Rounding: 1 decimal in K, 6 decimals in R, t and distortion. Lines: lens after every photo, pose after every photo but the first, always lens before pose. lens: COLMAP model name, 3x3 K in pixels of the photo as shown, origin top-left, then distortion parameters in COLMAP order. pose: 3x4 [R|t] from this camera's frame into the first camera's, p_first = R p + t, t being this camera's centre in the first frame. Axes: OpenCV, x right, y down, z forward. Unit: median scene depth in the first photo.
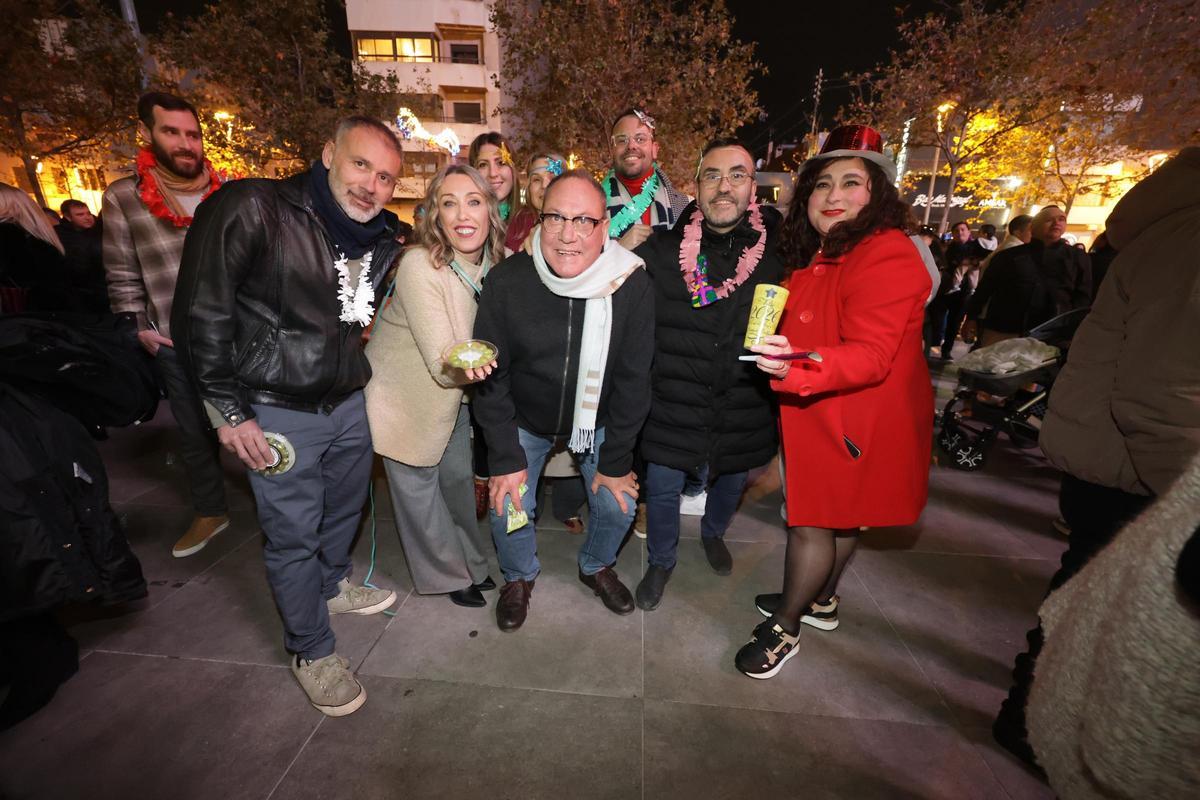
lens RADIAL K [[496.5, 0, 616.3], [0, 496.5, 400.2], [0, 0, 1]] dist [0.020008, -0.000062]
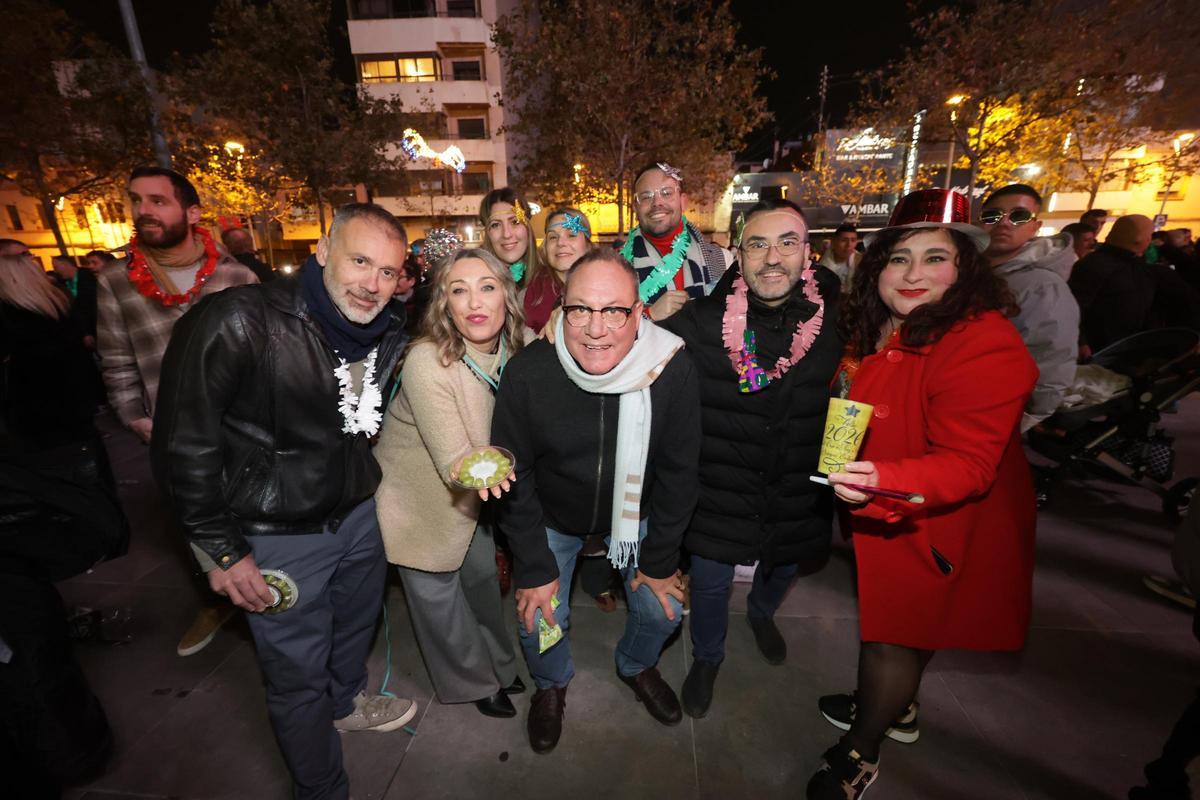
lens RADIAL K [[496.5, 0, 616.3], [0, 496.5, 400.2], [0, 0, 1]] dist [0.020008, -0.000062]
pose [[0.998911, -0.039102, -0.025462, -0.033863], [0.038947, 0.999220, -0.006571, -0.135629], [0.025699, 0.005572, 0.999654, 0.093772]]
